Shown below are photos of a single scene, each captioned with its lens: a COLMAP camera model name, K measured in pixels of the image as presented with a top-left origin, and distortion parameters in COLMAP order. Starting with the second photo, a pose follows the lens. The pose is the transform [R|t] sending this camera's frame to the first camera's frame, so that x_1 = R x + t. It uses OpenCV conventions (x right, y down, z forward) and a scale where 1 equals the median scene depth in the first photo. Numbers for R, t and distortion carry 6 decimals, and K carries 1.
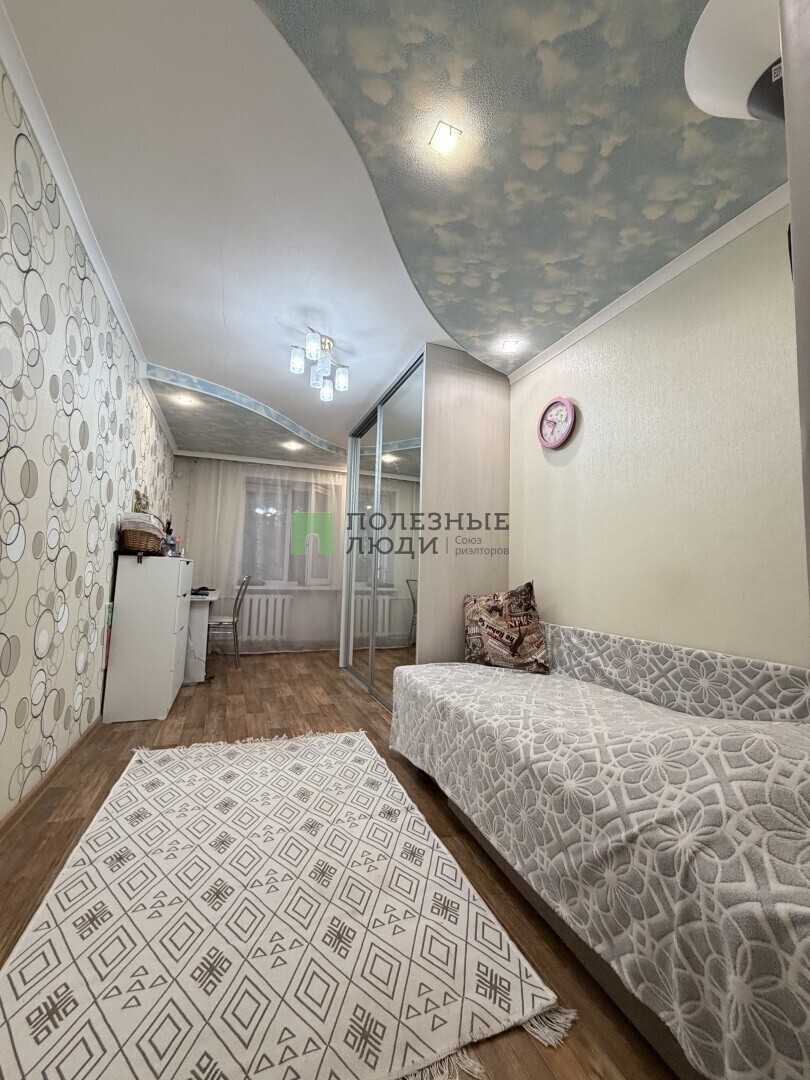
lens RADIAL K [[429.4, 0, 402.4], [0, 429.4, 535.5], [0, 0, 1]] dist [0.000594, -0.000327]
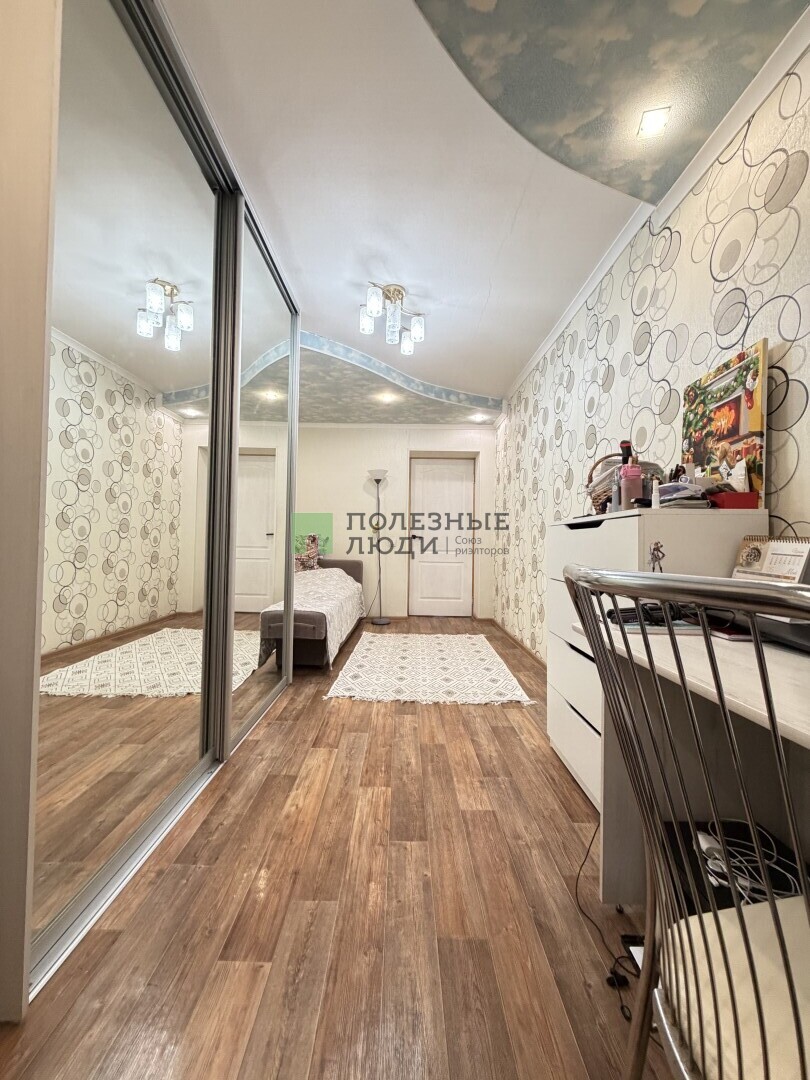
lens RADIAL K [[429.4, 0, 402.4], [0, 429.4, 535.5], [0, 0, 1]] dist [0.000594, -0.000327]
pose [[-0.927716, -0.038516, 0.371294, -0.837890], [-0.077371, 0.992903, -0.090322, 0.234590], [-0.365180, -0.112520, -0.924112, 2.619714]]
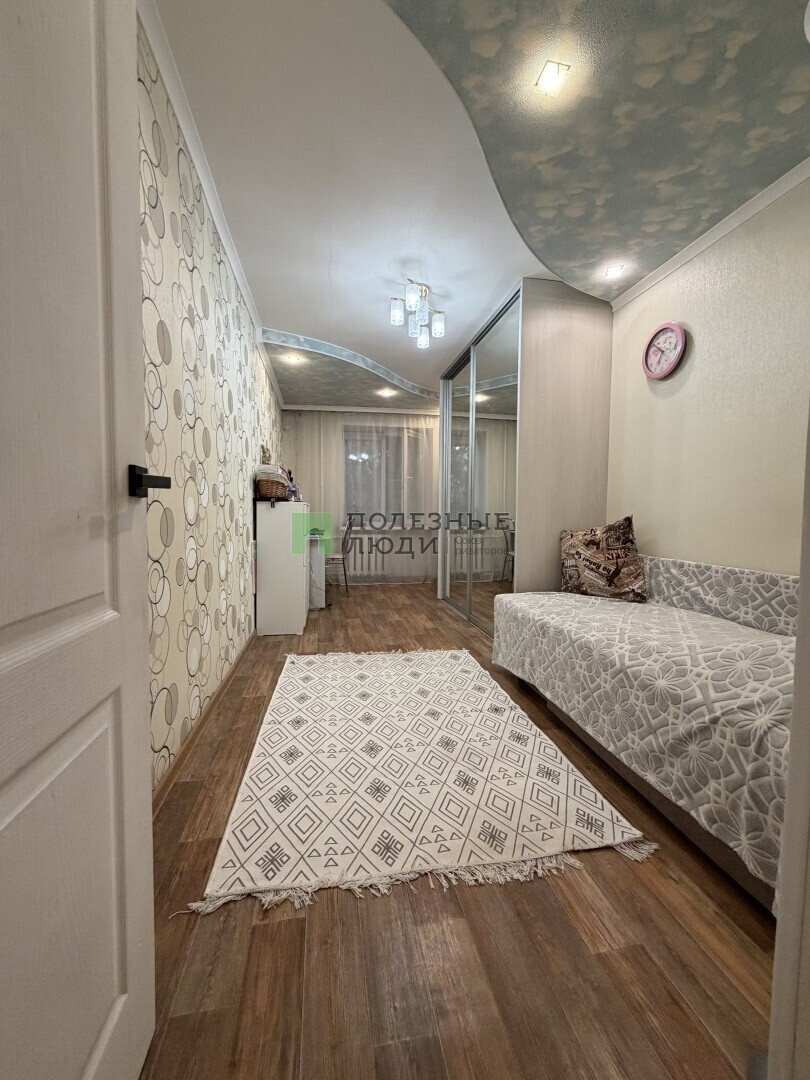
lens RADIAL K [[429.4, 0, 402.4], [0, 429.4, 535.5], [0, 0, 1]] dist [0.000594, -0.000327]
pose [[0.980572, -0.011837, -0.195804, -0.042979], [0.038337, 0.990493, 0.132113, -0.003400], [0.192379, -0.137053, 0.971703, -0.137512]]
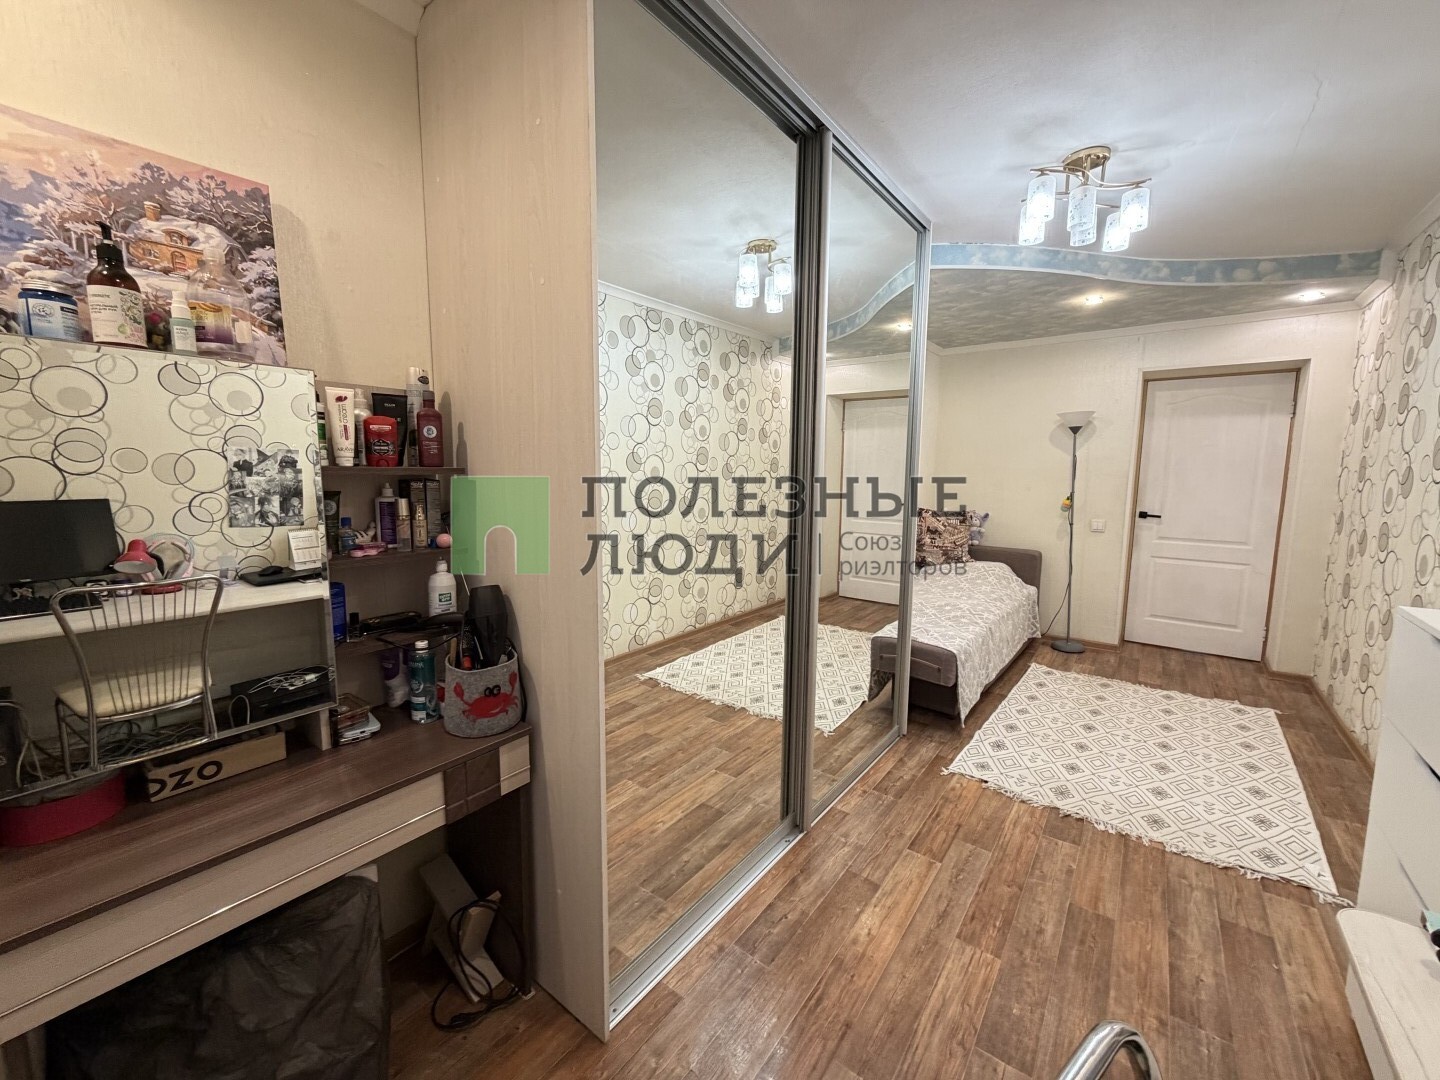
lens RADIAL K [[571.2, 0, 724.7], [0, 571.2, 537.0], [0, 0, 1]] dist [-0.000447, -0.000335]
pose [[-0.516683, -0.136280, 0.845261, -0.925368], [-0.100247, 0.990090, 0.098352, 0.010896], [-0.850288, -0.033918, -0.525224, 2.569981]]
